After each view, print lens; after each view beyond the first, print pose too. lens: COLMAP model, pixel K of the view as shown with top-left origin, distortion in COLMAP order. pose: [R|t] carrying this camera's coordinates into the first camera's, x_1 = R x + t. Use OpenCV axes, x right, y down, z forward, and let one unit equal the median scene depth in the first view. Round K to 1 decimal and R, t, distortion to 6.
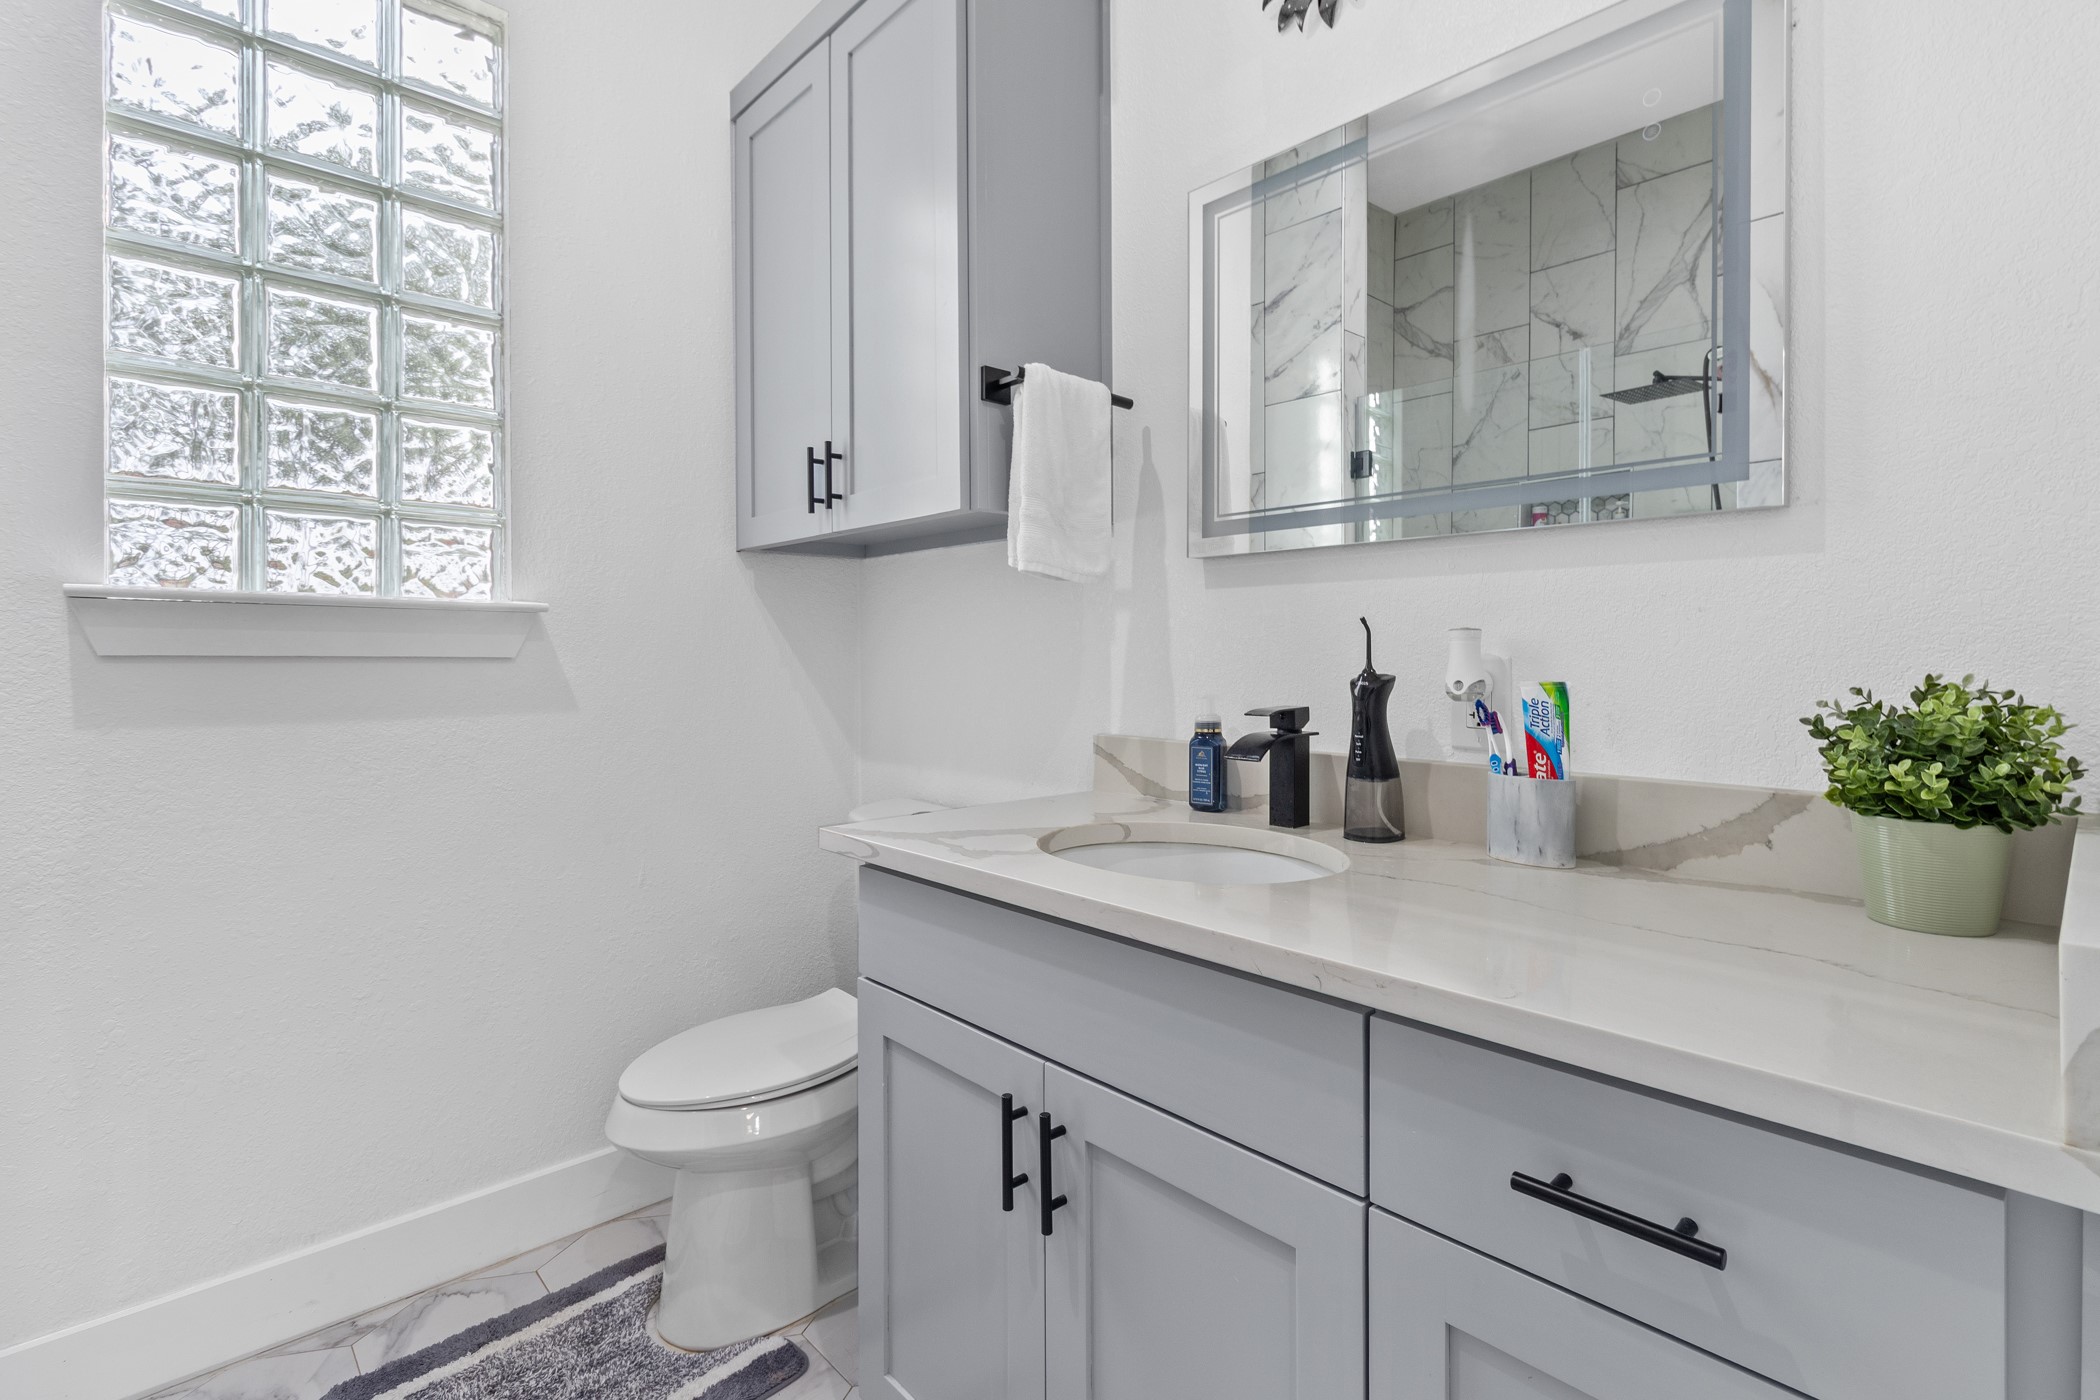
lens RADIAL K [[976.4, 0, 1053.9], [0, 976.4, 655.6], [0, 0, 1]] dist [0.002809, 0.000626]
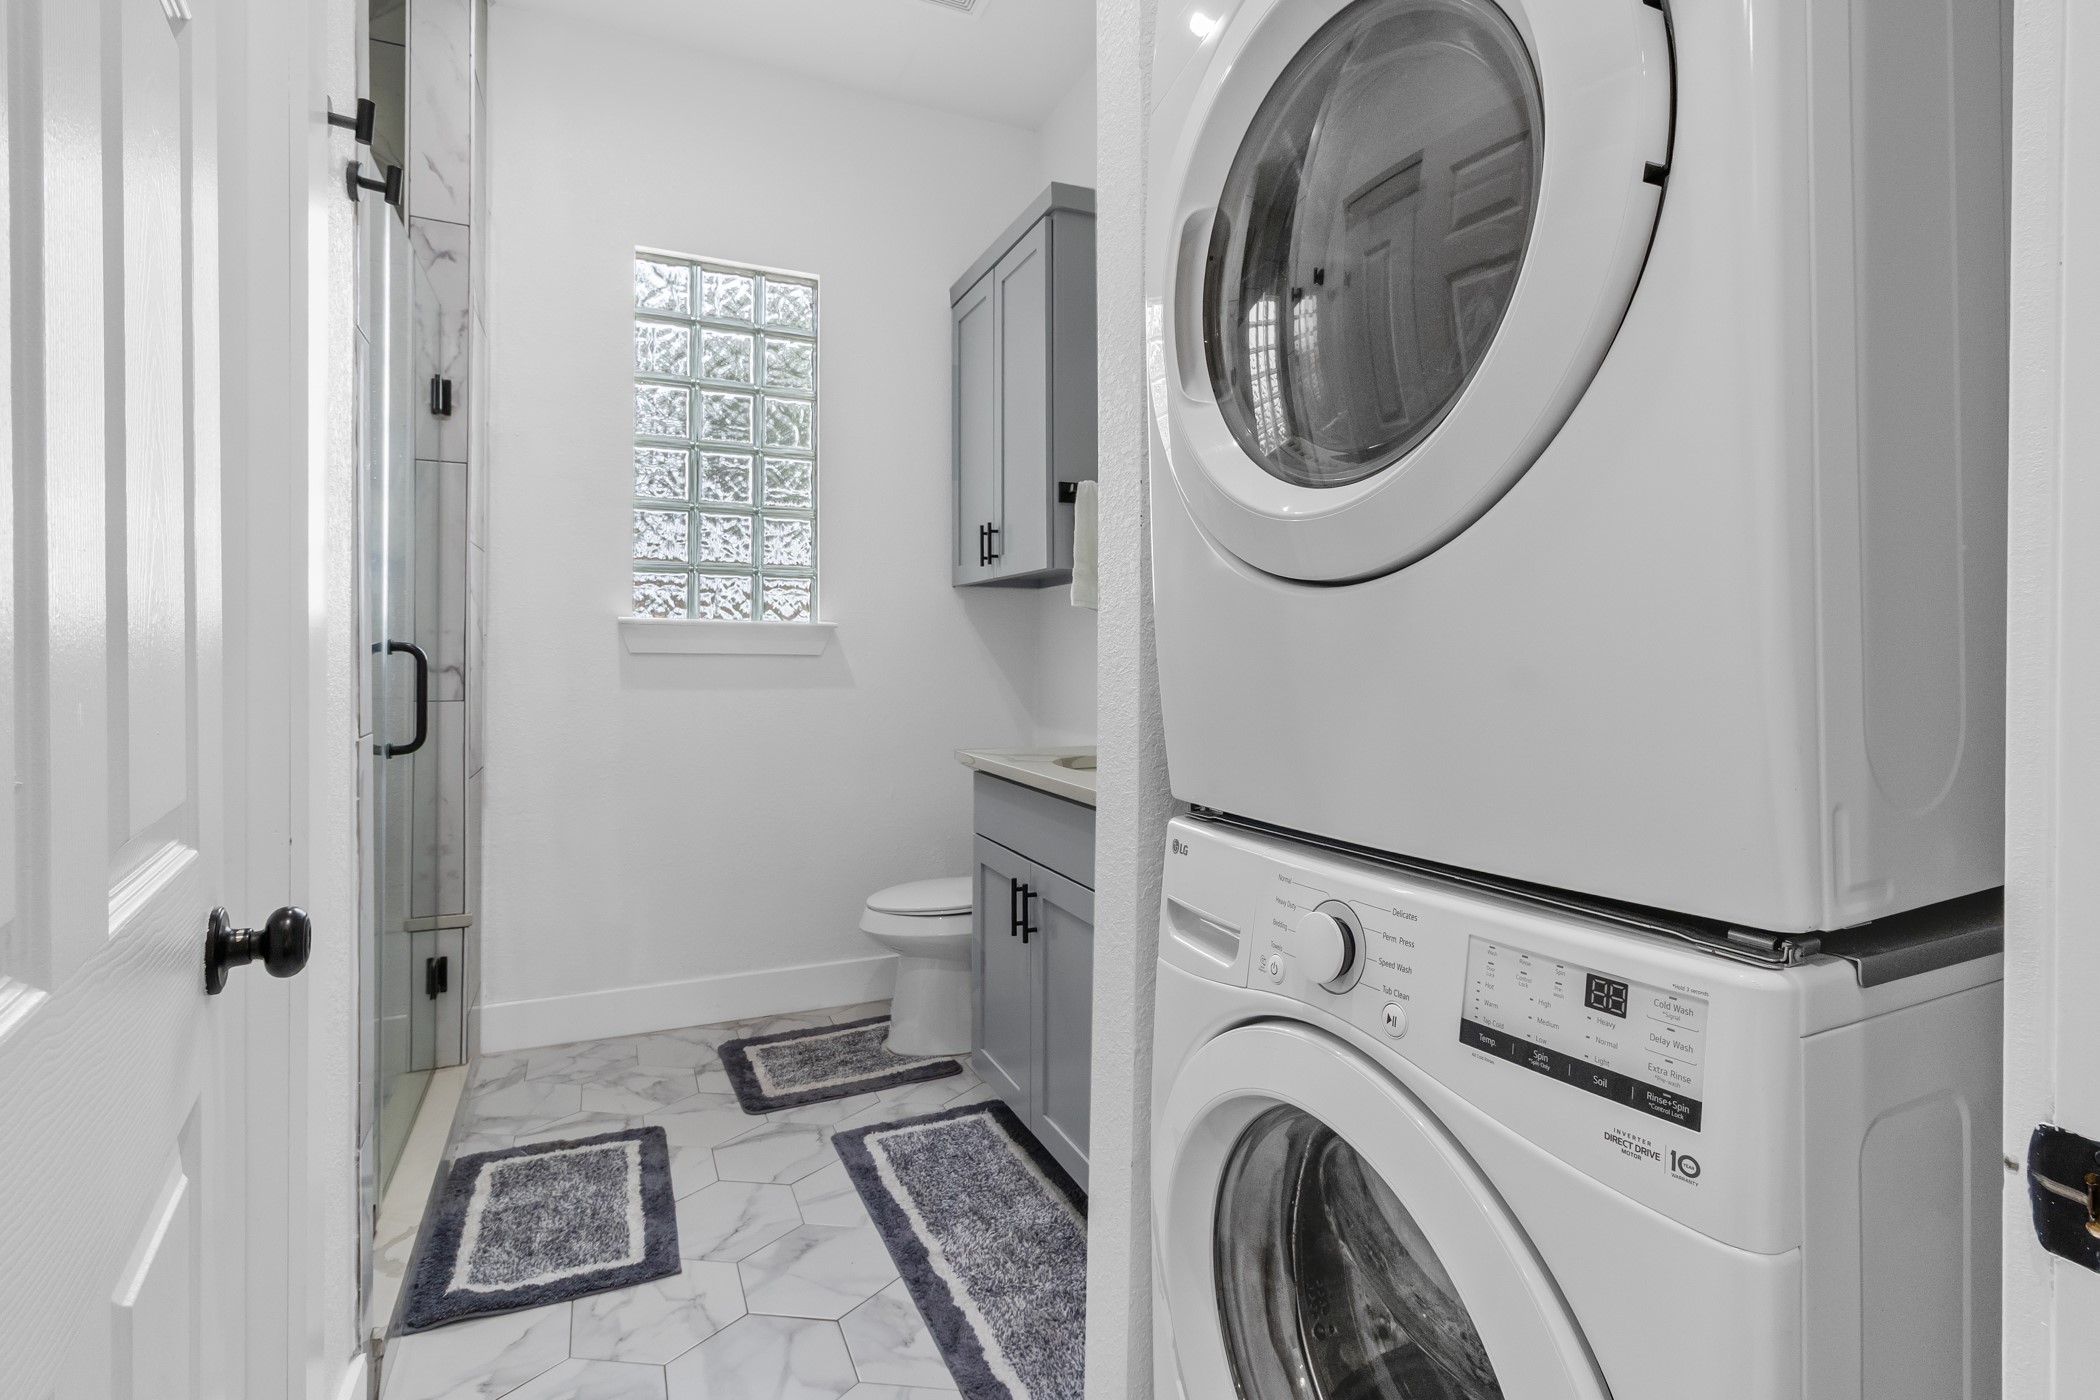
lens RADIAL K [[976.4, 0, 1053.9], [0, 976.4, 655.6], [0, 0, 1]] dist [0.002809, 0.000626]
pose [[0.948462, 0.005347, -0.316845, 0.408279], [-0.005442, 0.999985, 0.000584, -0.000315], [0.316843, 0.001170, 0.948477, -0.529626]]
